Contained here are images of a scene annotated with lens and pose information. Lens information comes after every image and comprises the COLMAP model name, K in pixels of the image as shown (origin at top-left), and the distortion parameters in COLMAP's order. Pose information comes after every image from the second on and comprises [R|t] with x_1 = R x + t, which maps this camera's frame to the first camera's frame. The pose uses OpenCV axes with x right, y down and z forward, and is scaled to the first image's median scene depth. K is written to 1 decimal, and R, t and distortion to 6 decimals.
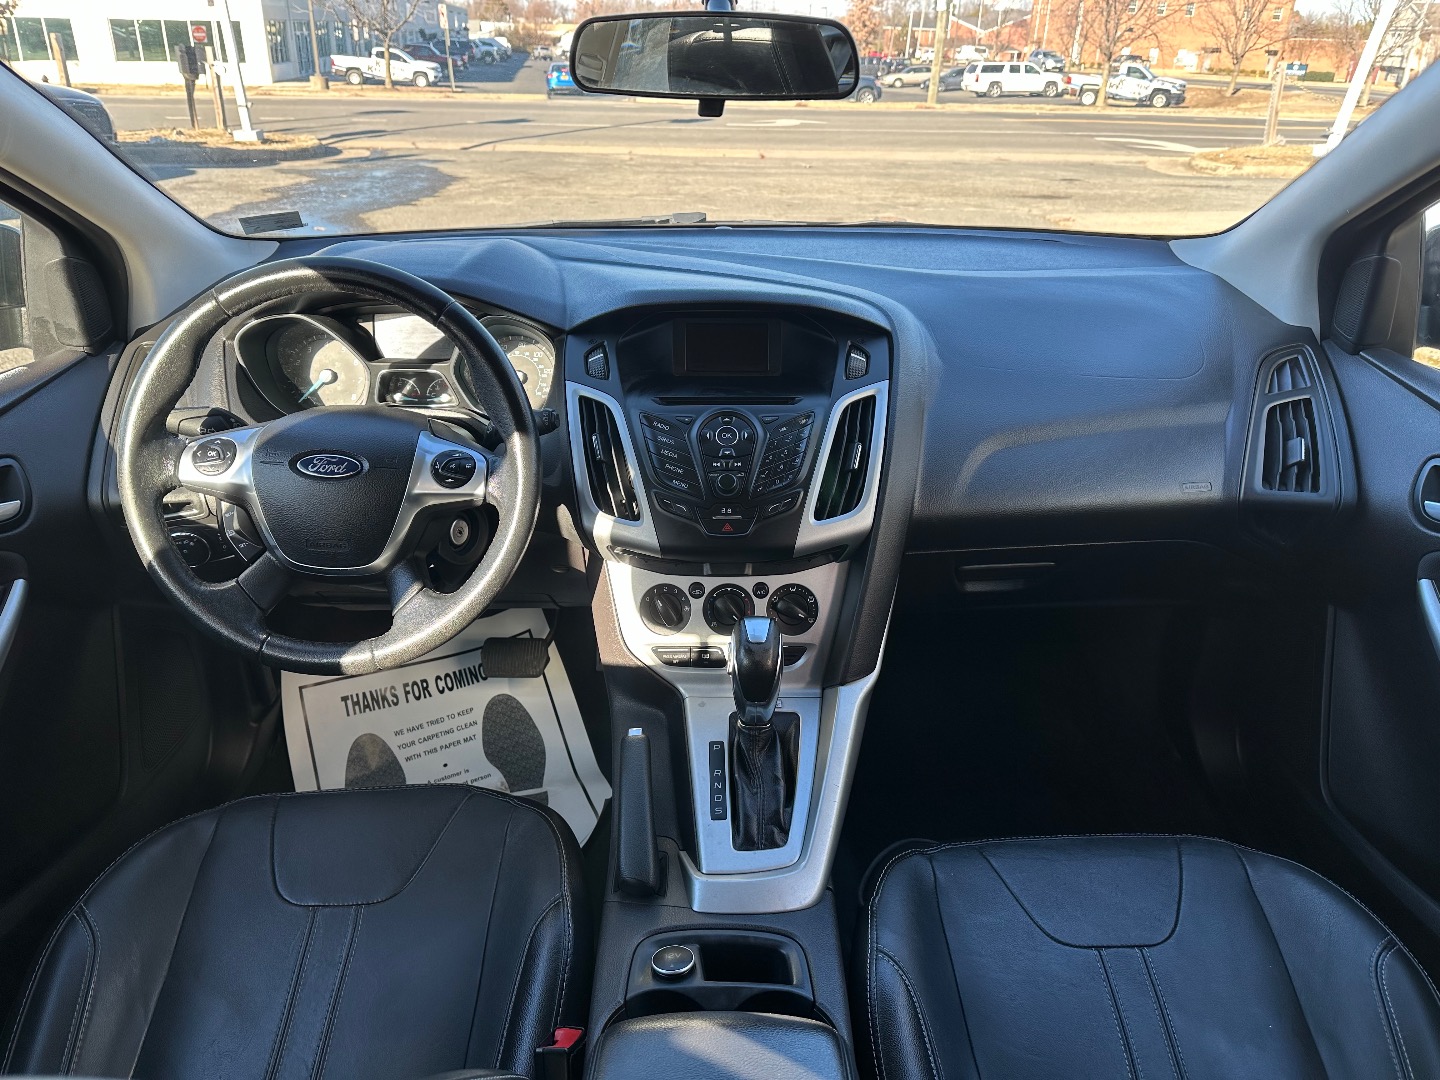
lens RADIAL K [[1009.2, 0, 720.3], [0, 1009.2, 536.6], [0, 0, 1]] dist [0.053495, -0.069561]
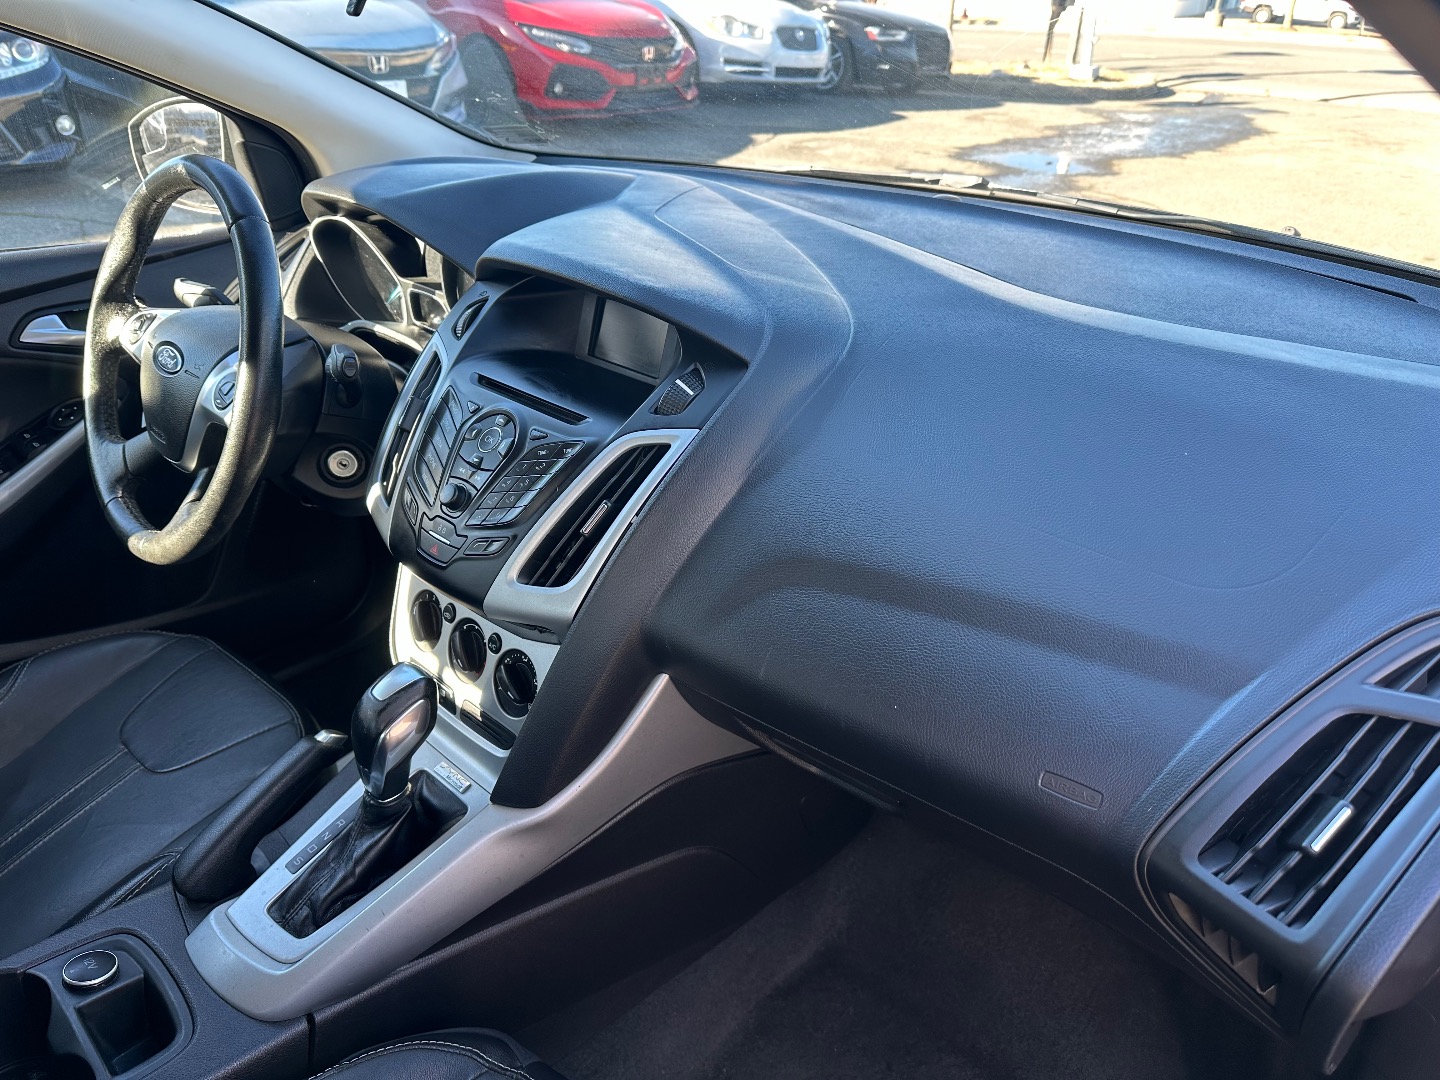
lens RADIAL K [[1001.7, 0, 720.0], [0, 1001.7, 540.0], [0, 0, 1]] dist [0.002547, 0.000147]
pose [[0.692599, 0.348223, -0.631702, 0.661090], [-0.310079, 0.934440, 0.175136, -0.214229], [0.651274, 0.074578, 0.755169, 0.480097]]
